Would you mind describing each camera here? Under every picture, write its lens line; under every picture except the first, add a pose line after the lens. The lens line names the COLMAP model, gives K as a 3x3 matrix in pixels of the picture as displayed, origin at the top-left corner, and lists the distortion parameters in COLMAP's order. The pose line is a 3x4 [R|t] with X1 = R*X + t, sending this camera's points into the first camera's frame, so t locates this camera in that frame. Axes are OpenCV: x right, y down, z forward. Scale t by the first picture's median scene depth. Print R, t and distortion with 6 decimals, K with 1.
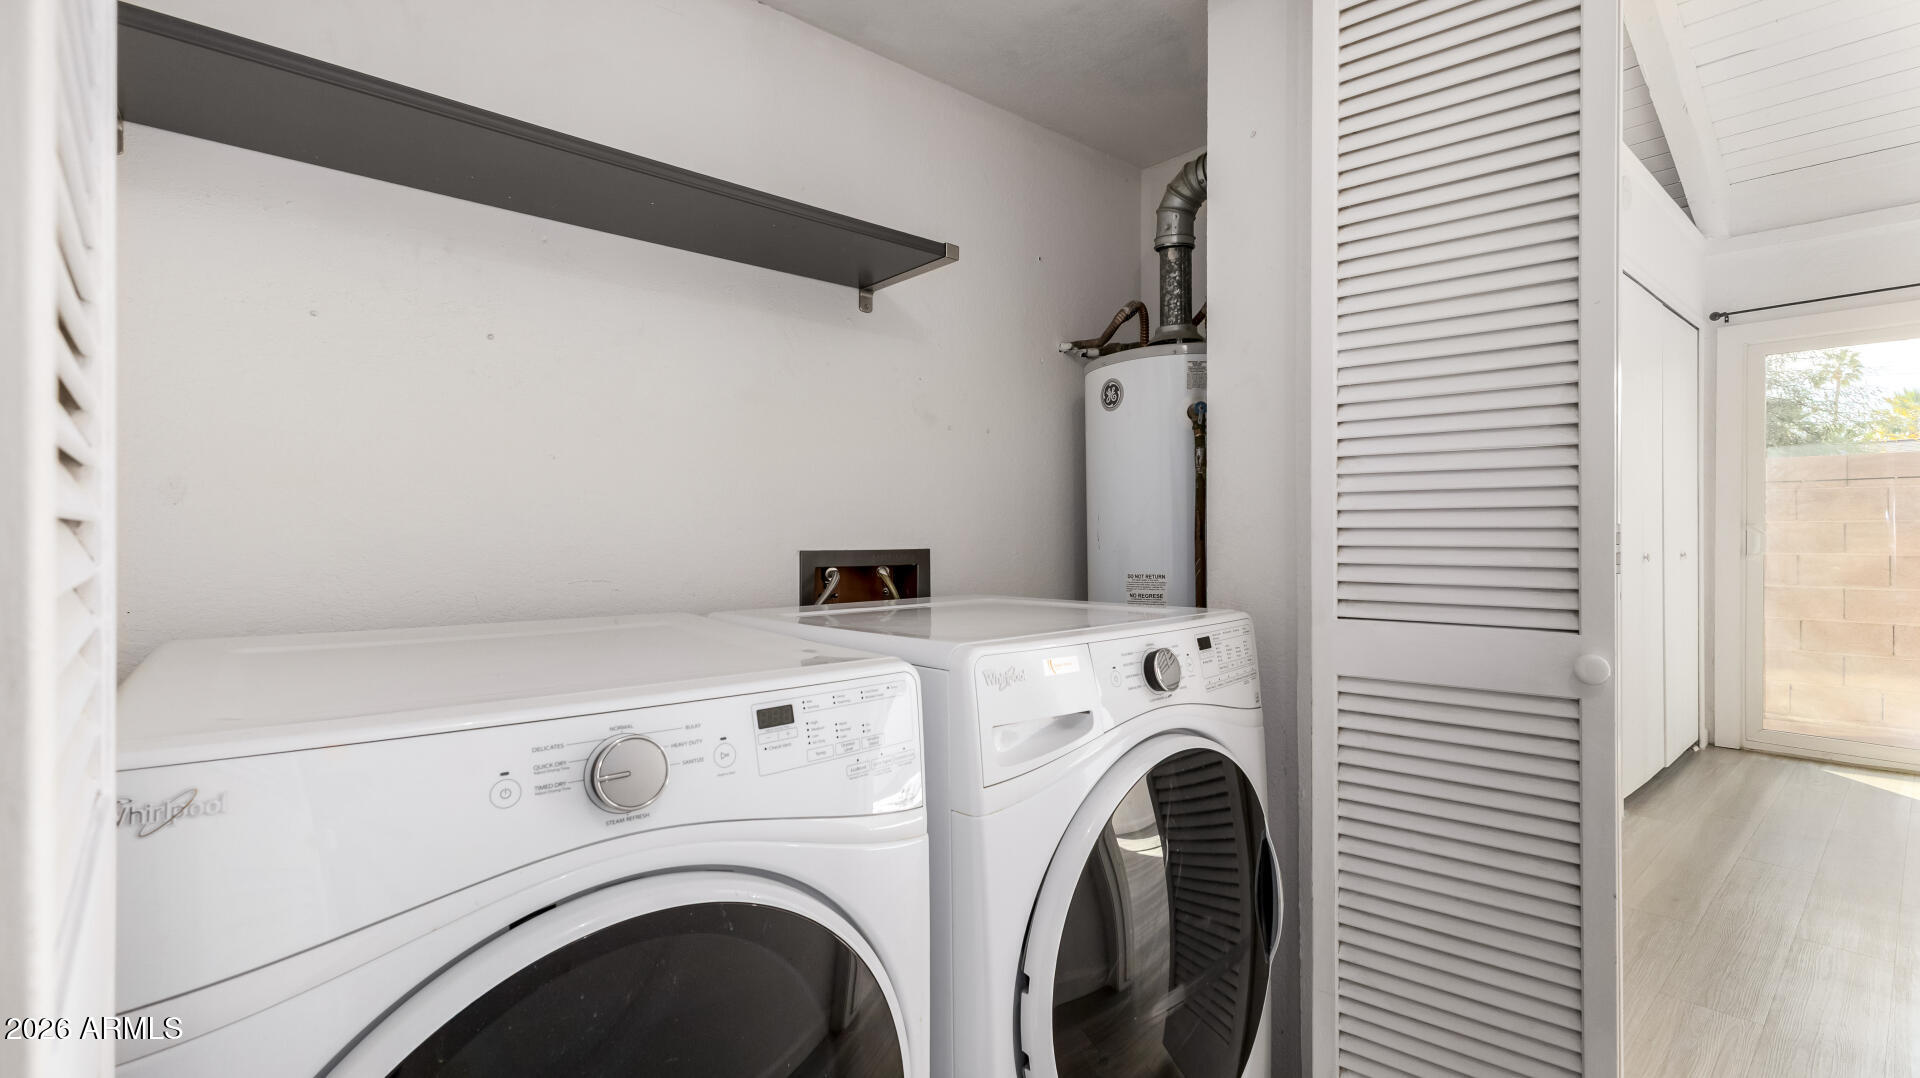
lens RADIAL K [[825.6, 0, 969.0], [0, 825.6, 535.7], [0, 0, 1]] dist [0.001371, -0.000452]
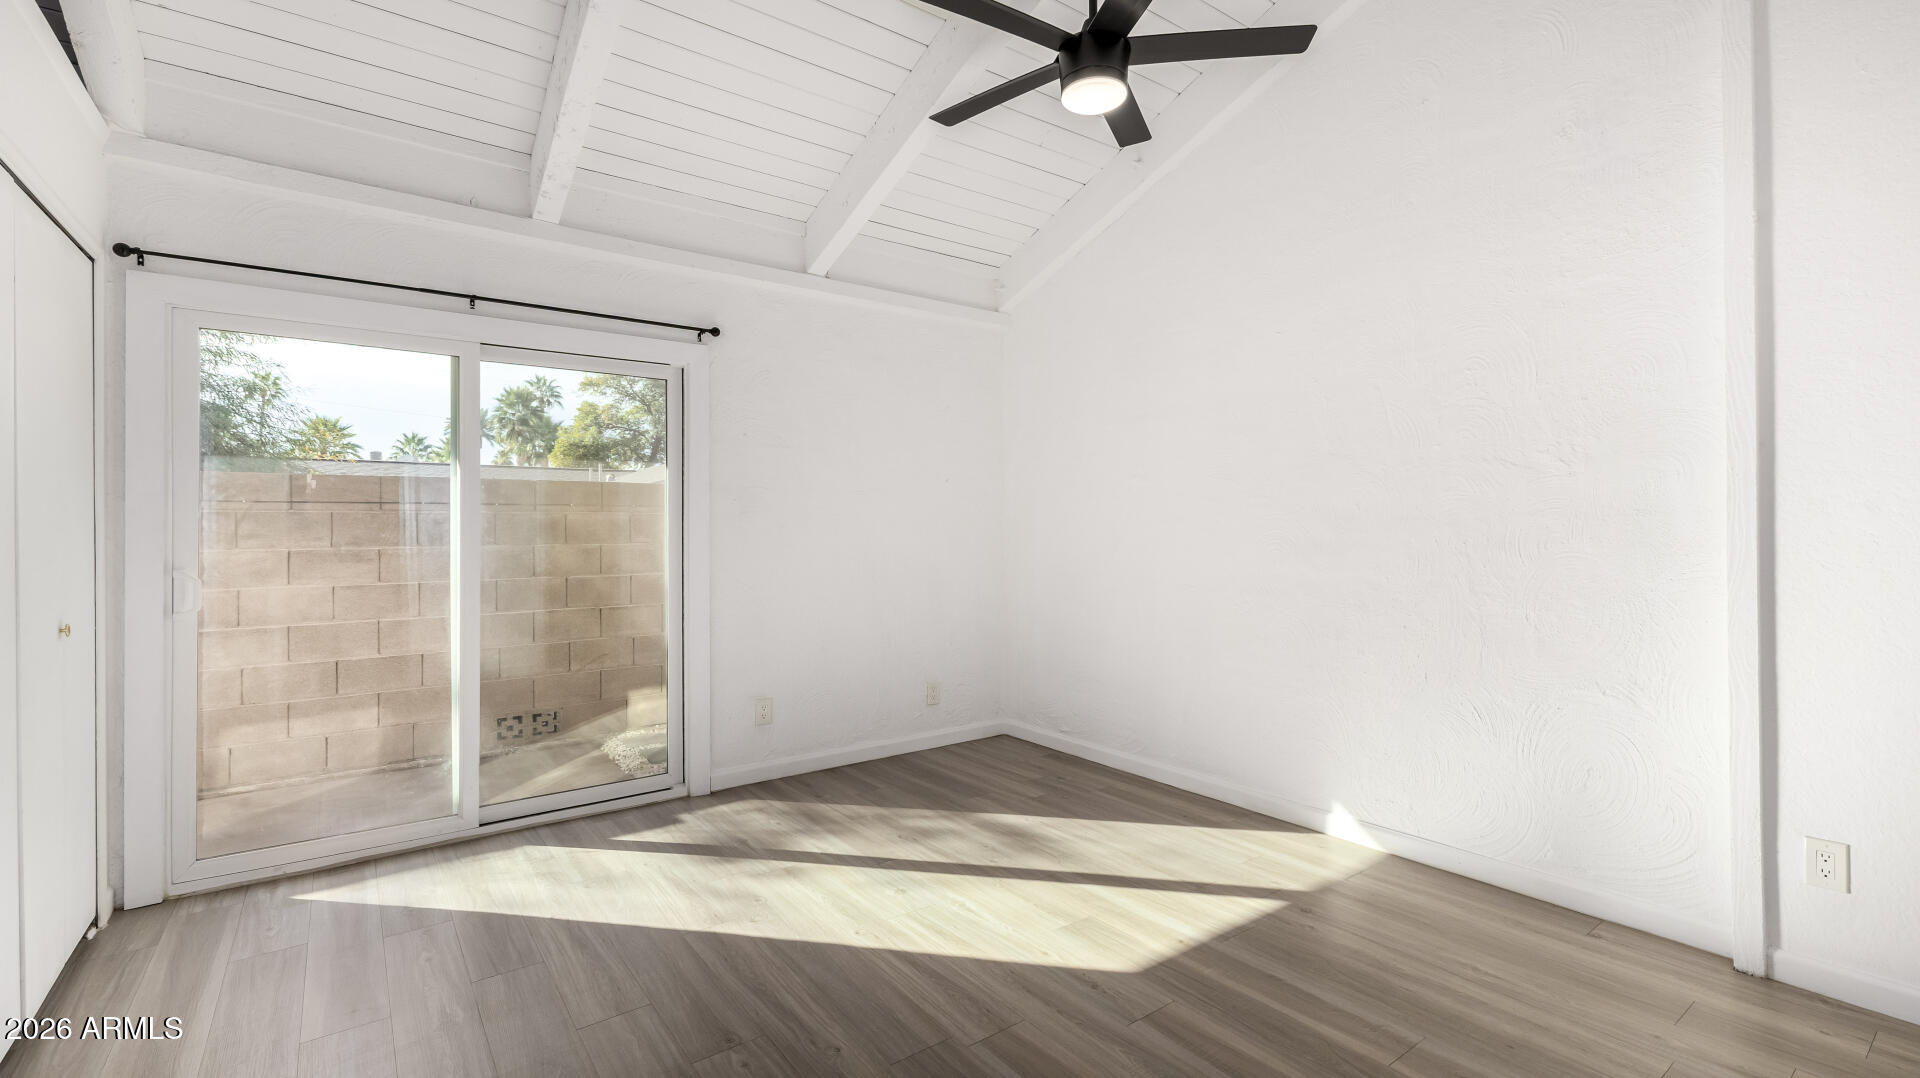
lens RADIAL K [[825.6, 0, 969.0], [0, 825.6, 535.7], [0, 0, 1]] dist [0.001371, -0.000452]
pose [[0.053047, 0.000906, 0.998592, 0.137498], [0.003760, 0.999992, -0.001107, -0.018510], [-0.998585, 0.003813, 0.053043, 0.143386]]
